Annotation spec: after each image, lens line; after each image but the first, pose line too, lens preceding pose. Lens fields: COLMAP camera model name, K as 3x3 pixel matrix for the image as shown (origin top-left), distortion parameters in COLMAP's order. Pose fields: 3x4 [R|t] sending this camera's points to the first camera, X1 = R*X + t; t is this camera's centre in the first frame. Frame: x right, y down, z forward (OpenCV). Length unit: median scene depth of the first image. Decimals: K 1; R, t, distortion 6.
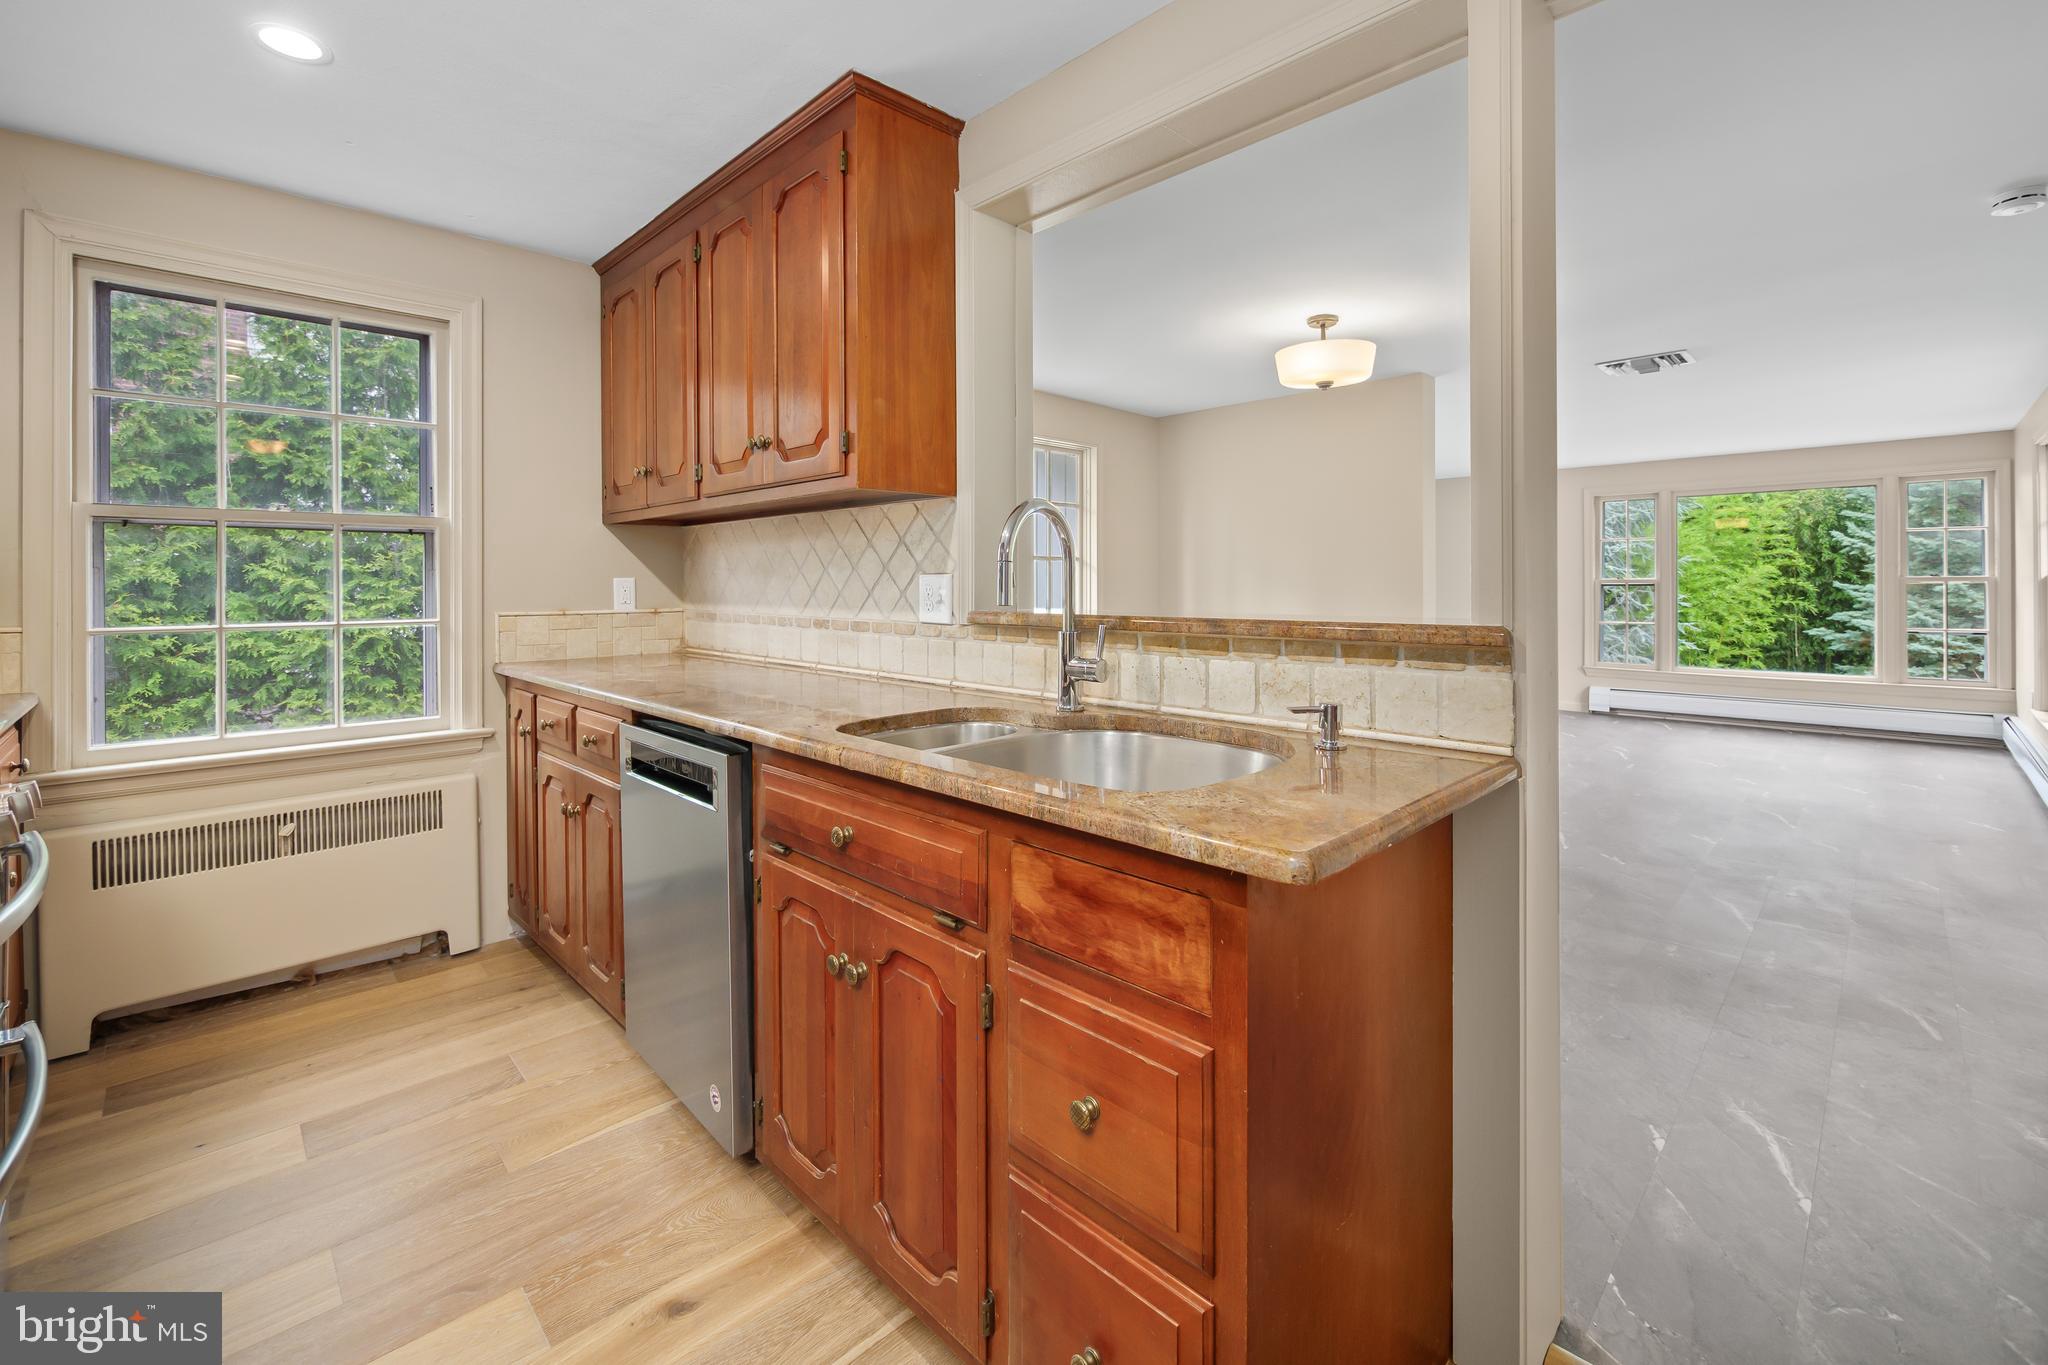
lens RADIAL K [[864.4, 0, 1015.6], [0, 864.4, 596.1], [0, 0, 1]] dist [-0.006111, 0.000385]
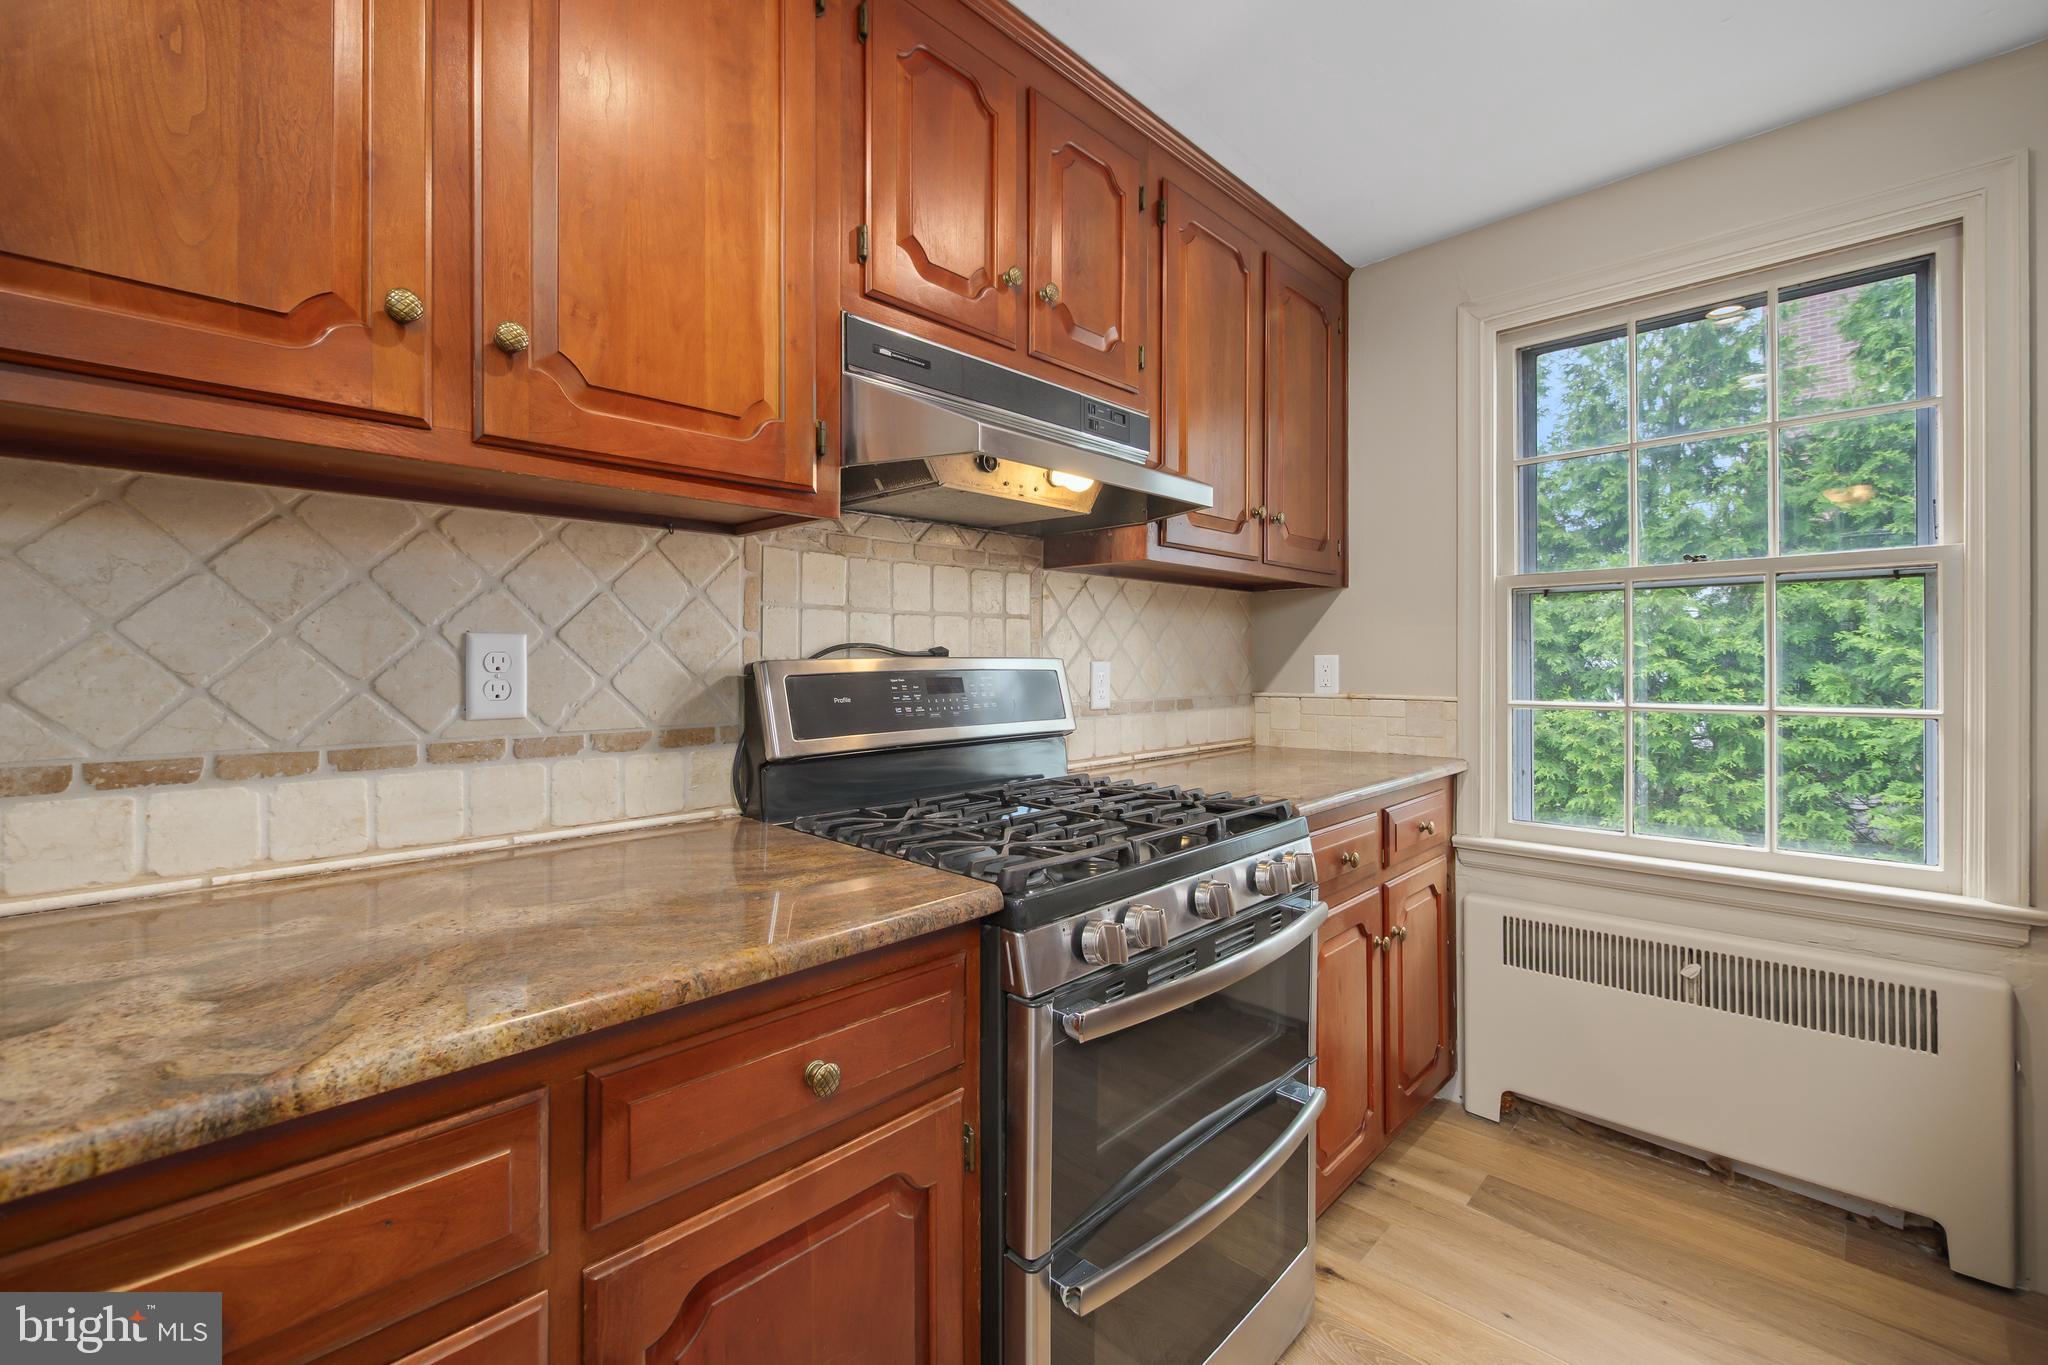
lens RADIAL K [[864.4, 0, 1011.9], [0, 864.4, 666.9], [0, 0, 1]] dist [-0.006111, 0.000385]
pose [[0.026346, 0.007474, -0.999625, -0.082872], [-0.007577, 0.999945, 0.007277, -0.004548], [0.999624, 0.007382, 0.026401, 0.351889]]
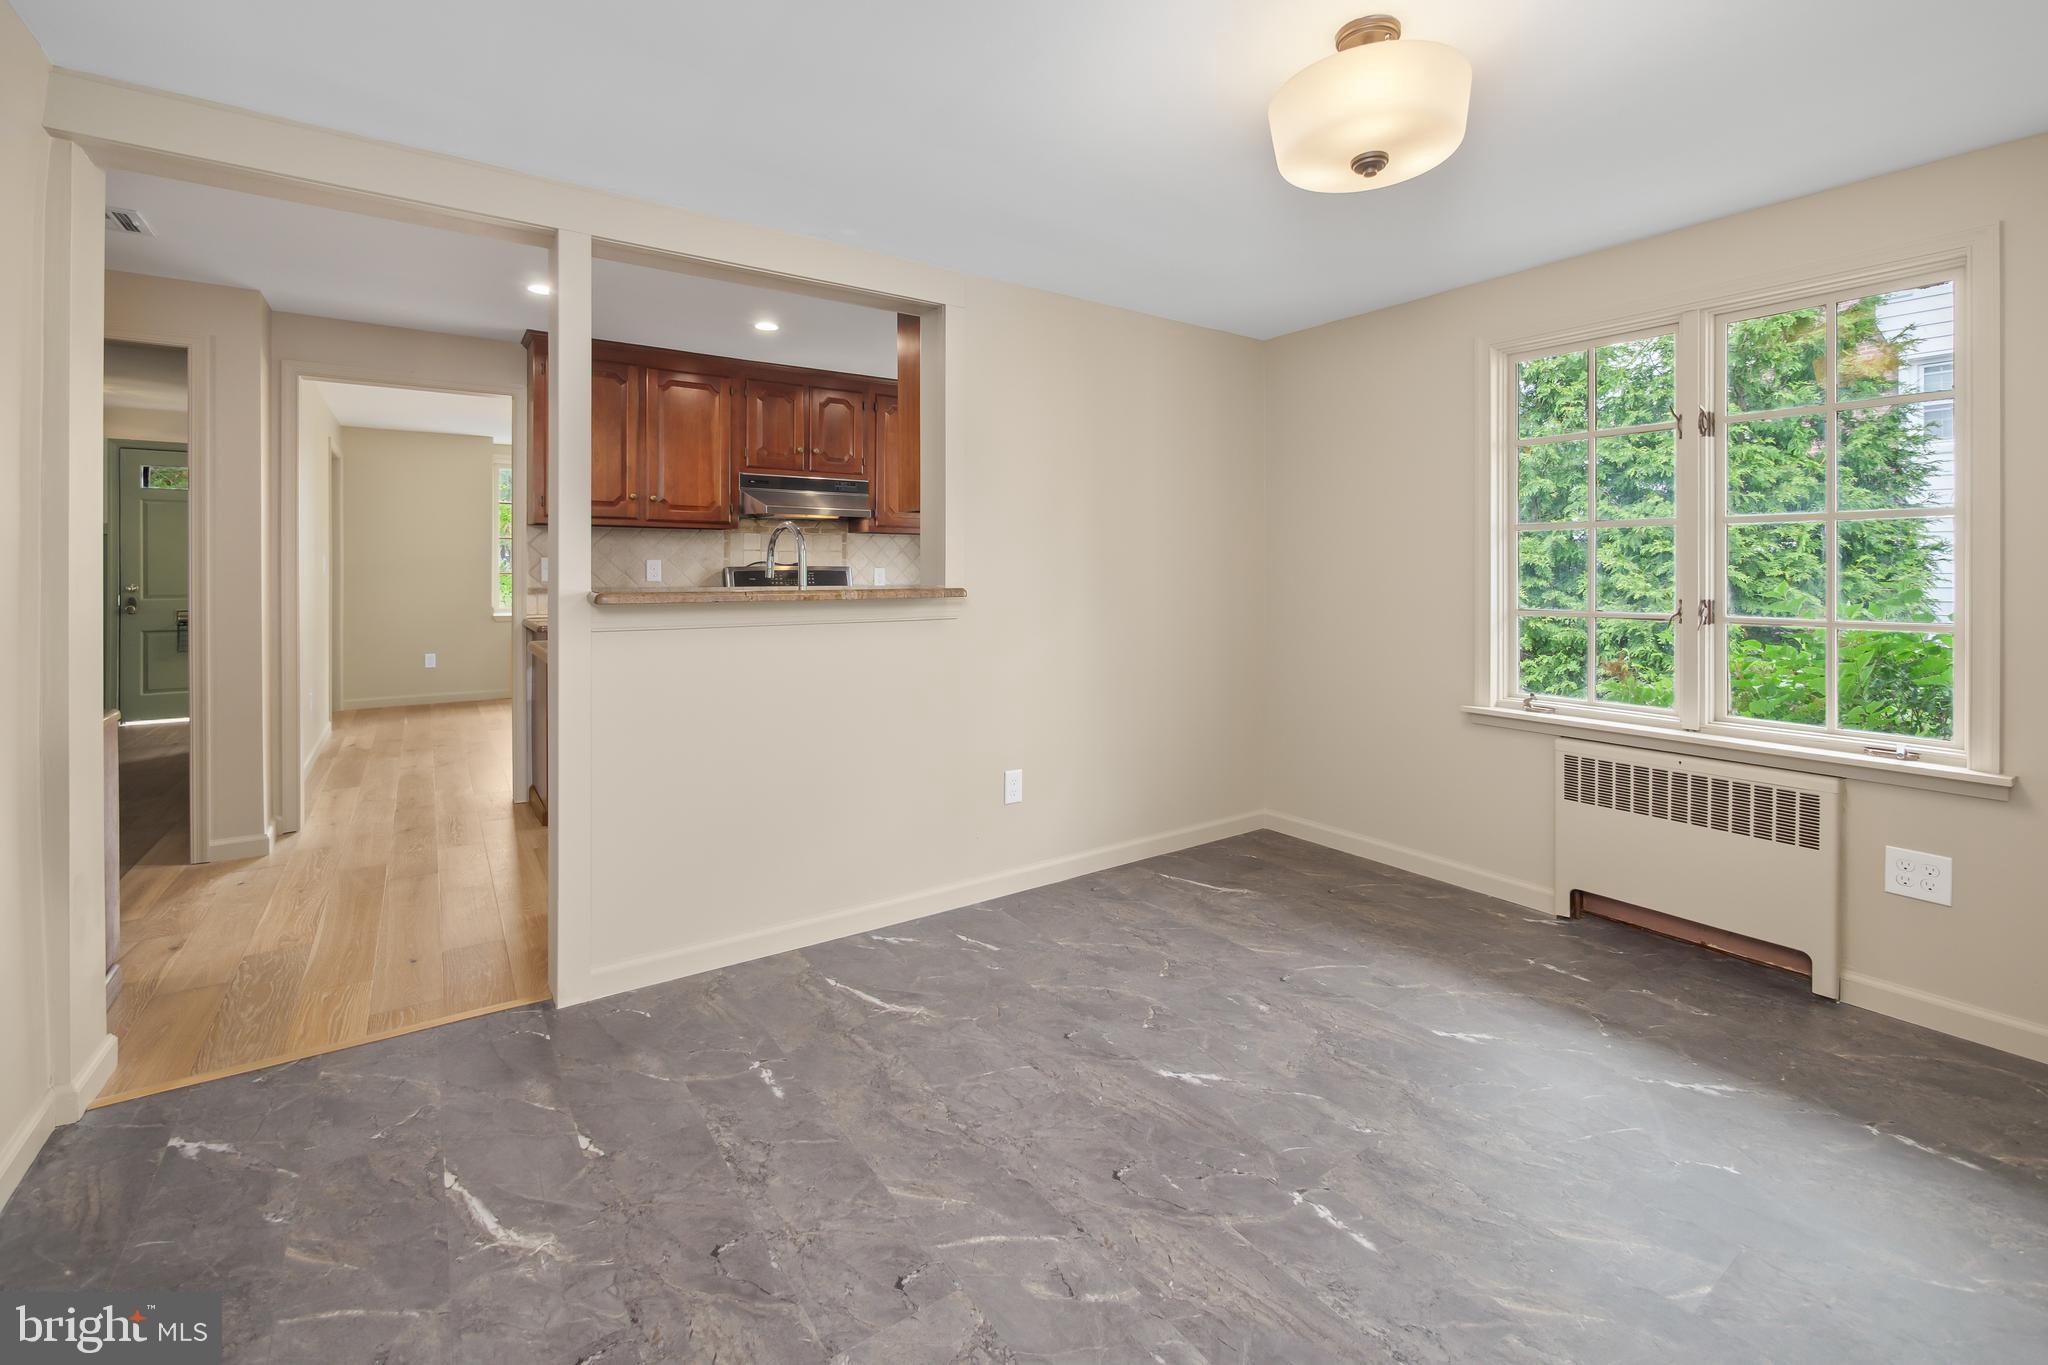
lens RADIAL K [[864.4, 0, 998.4], [0, 864.4, 576.2], [0, 0, 1]] dist [-0.006111, 0.000385]
pose [[-0.178911, 0.008686, -0.983827, 1.133481], [-0.010675, 0.999885, 0.010769, -0.009491], [0.983807, 0.012429, -0.178797, 1.141877]]
